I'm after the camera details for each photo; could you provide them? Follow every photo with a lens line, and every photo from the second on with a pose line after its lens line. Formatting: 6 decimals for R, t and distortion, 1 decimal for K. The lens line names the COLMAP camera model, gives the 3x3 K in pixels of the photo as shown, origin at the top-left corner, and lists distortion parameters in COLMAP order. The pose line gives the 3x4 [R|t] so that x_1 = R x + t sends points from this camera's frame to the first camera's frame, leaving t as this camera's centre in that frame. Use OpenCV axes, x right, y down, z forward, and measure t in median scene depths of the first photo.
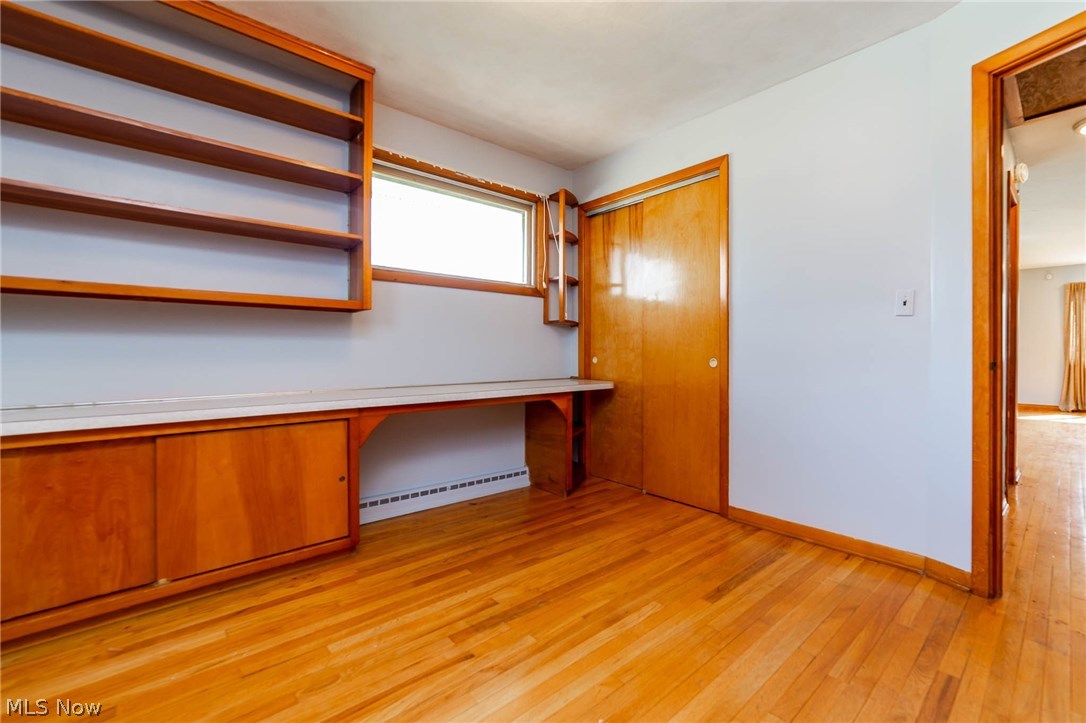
lens RADIAL K [[461.2, 0, 574.8], [0, 461.2, 356.7], [0, 0, 1]] dist [-0.002380, -0.000470]
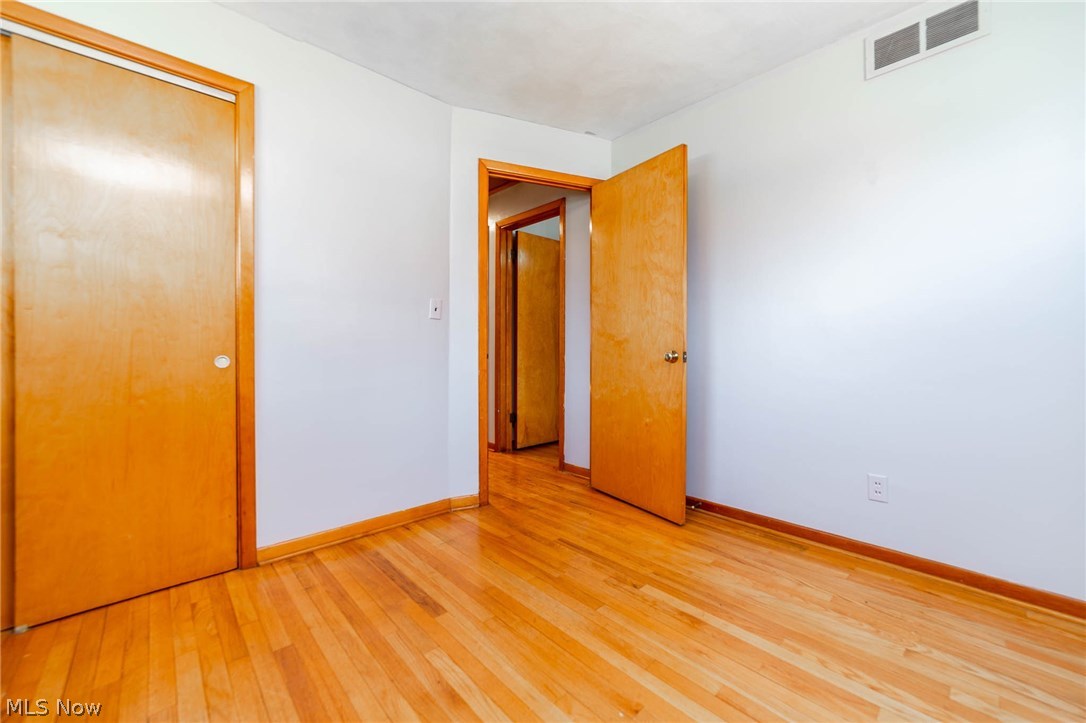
lens RADIAL K [[440.8, 0, 563.4], [0, 440.8, 349.4], [0, 0, 1]] dist [-0.000562, 0.000277]
pose [[-0.027157, -0.002512, 0.999628, -0.498104], [0.008309, 0.999962, 0.002738, -0.004096], [-0.999597, 0.008380, -0.027135, 0.635105]]
